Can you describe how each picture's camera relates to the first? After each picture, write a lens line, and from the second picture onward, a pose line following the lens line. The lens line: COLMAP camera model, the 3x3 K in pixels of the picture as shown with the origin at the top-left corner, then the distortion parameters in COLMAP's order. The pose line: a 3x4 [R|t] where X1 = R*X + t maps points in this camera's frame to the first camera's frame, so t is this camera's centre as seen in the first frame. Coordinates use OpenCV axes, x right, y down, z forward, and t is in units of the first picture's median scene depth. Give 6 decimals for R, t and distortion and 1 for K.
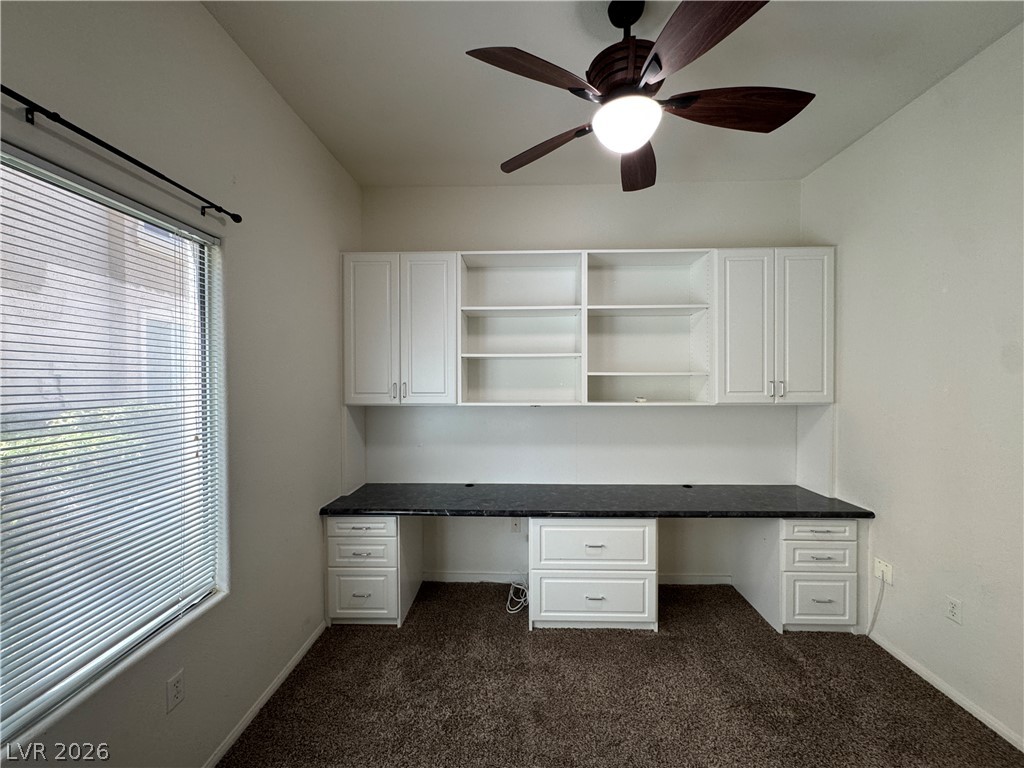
lens RADIAL K [[410.4, 0, 512.2], [0, 410.4, 379.8], [0, 0, 1]] dist [-0.003199, 0.001398]
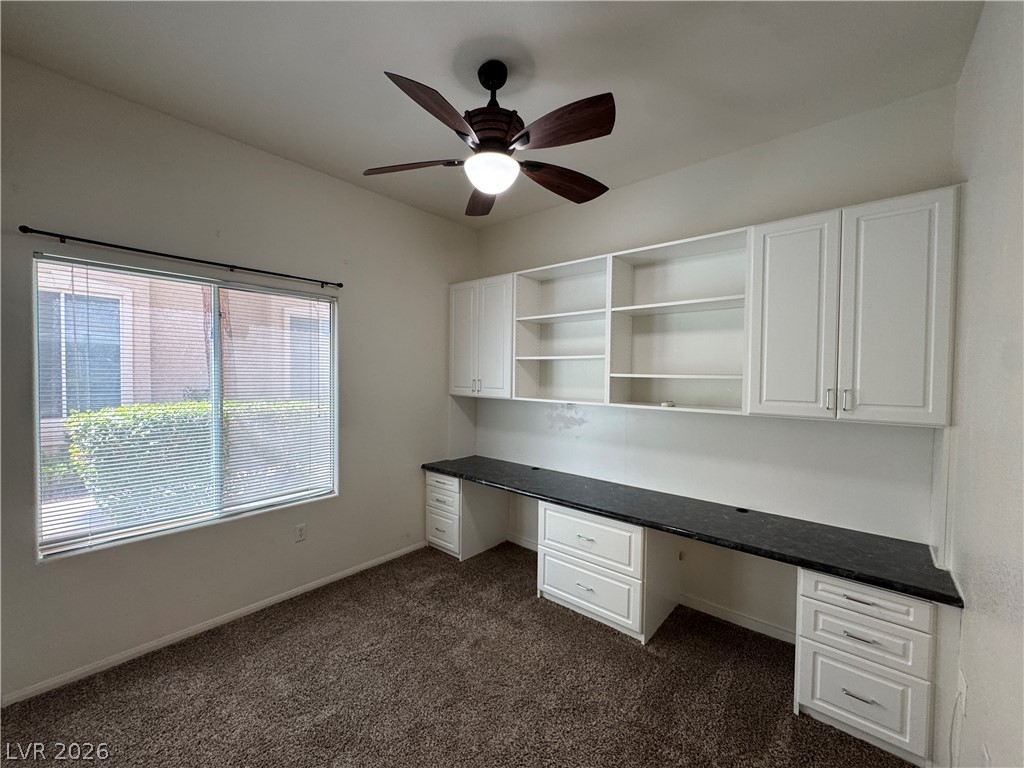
lens RADIAL K [[410.4, 0, 509.7], [0, 410.4, 379.6], [0, 0, 1]] dist [-0.003199, 0.001398]
pose [[0.776791, 0.022429, -0.629359, 0.683106], [-0.016845, 0.999748, 0.014838, -0.015731], [0.629533, -0.000925, 0.776973, 0.054091]]
